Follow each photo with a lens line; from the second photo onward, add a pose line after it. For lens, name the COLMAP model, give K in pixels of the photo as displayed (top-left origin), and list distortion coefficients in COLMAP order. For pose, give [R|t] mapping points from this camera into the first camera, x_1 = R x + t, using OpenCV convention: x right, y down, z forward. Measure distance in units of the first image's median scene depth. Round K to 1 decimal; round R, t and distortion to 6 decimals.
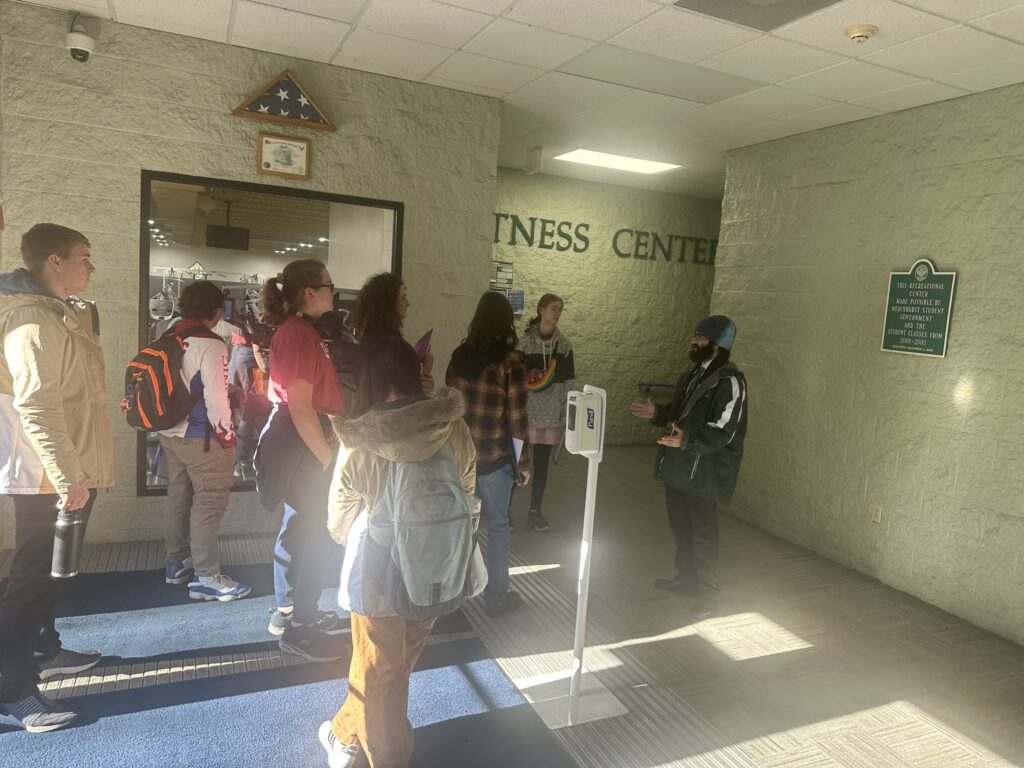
lens RADIAL K [[715.5, 0, 512.0], [0, 715.5, 384.0], [0, 0, 1]] dist [0.084518, -0.088628]
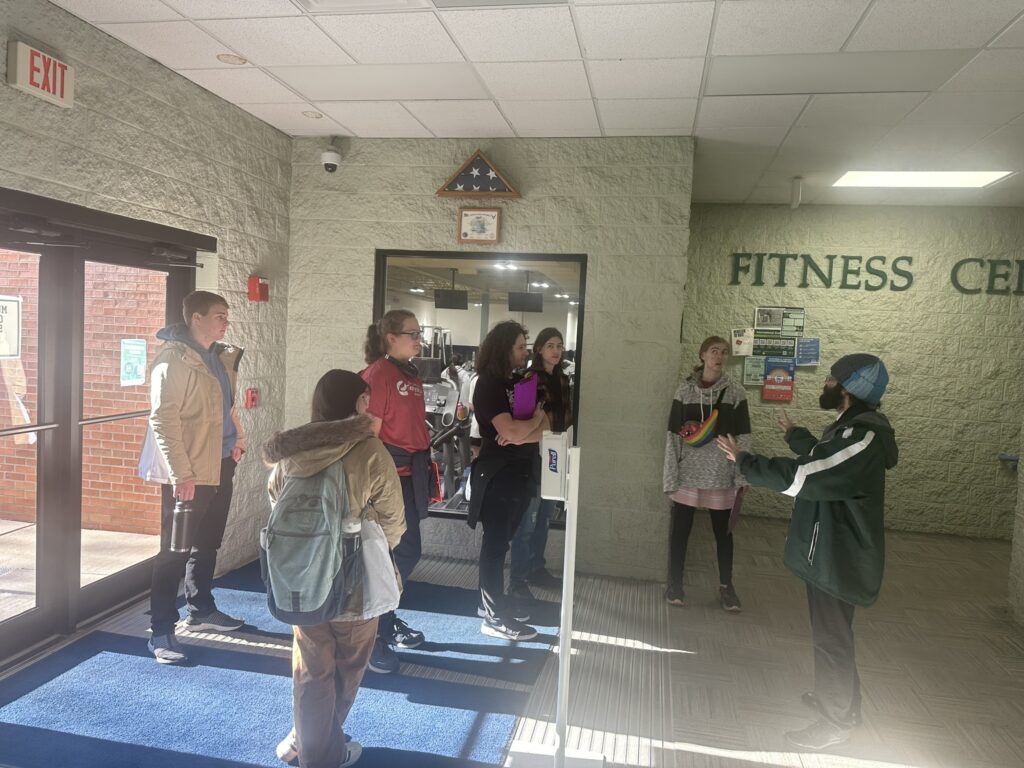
lens RADIAL K [[715.6, 0, 525.6], [0, 715.6, 386.0], [0, 0, 1]] dist [0.199531, -0.308112]
pose [[0.812658, 0.009546, -0.582662, 0.395864], [-0.059589, 0.995986, -0.066794, 0.010068], [0.579686, 0.089001, 0.809965, 0.135367]]
